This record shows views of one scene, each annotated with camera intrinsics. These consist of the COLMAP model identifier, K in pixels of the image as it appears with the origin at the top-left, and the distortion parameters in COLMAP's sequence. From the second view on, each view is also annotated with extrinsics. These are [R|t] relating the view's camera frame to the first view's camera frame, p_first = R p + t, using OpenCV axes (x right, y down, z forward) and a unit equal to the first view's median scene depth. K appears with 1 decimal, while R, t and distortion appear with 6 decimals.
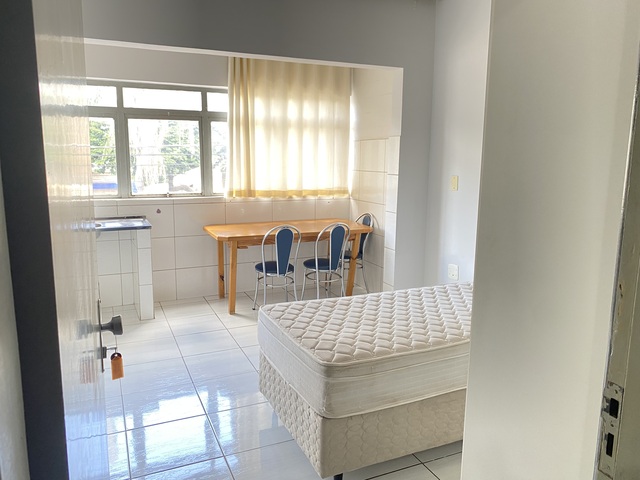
lens RADIAL K [[493.9, 0, 314.8], [0, 493.9, 238.2], [0, 0, 1]] dist [0.014243, 0.003116]
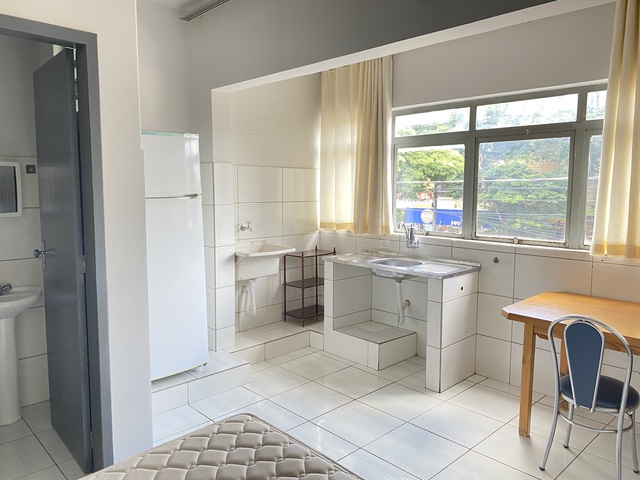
lens RADIAL K [[493.9, 0, 318.3], [0, 493.9, 239.1], [0, 0, 1]] dist [0.014243, 0.003116]
pose [[0.350407, 0.099486, -0.931299, 0.289744], [-0.148733, 0.987636, 0.049543, -0.081568], [0.924713, 0.121155, 0.360871, 0.455181]]
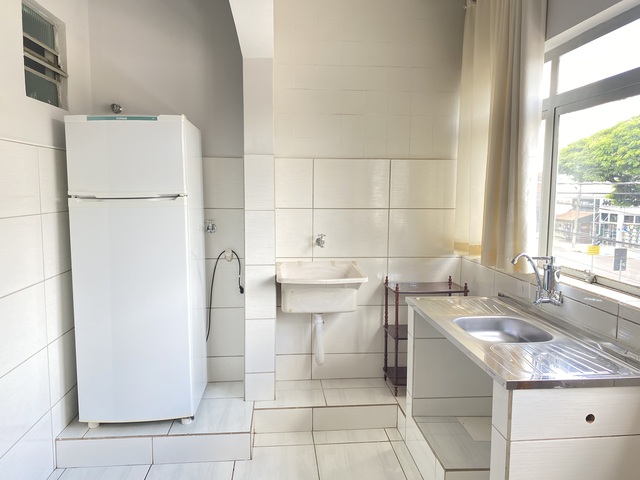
lens RADIAL K [[493.9, 0, 318.6], [0, 493.9, 236.6], [0, 0, 1]] dist [0.014243, 0.003116]
pose [[-0.332381, 0.085126, -0.939296, 0.034899], [-0.155189, 0.977407, 0.143495, -0.137575], [0.930290, 0.193464, -0.311661, 0.842717]]
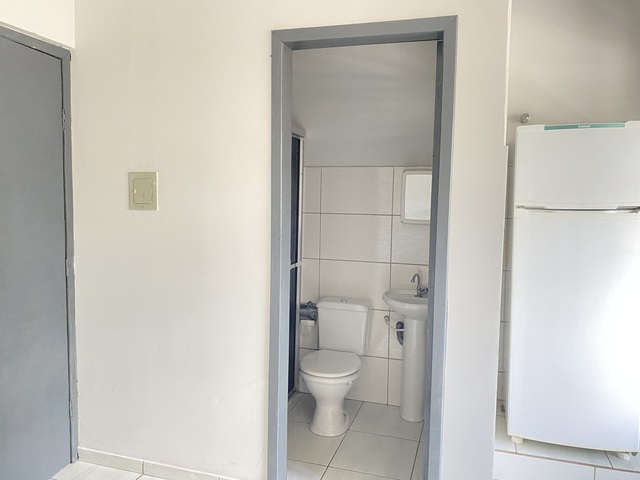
lens RADIAL K [[493.9, 0, 320.5], [0, 493.9, 236.8], [0, 0, 1]] dist [0.014243, 0.003116]
pose [[-0.654324, 0.039172, -0.755199, 0.154482], [-0.141090, 0.974798, 0.172806, -0.094668], [0.742936, 0.219623, -0.632307, 0.617038]]
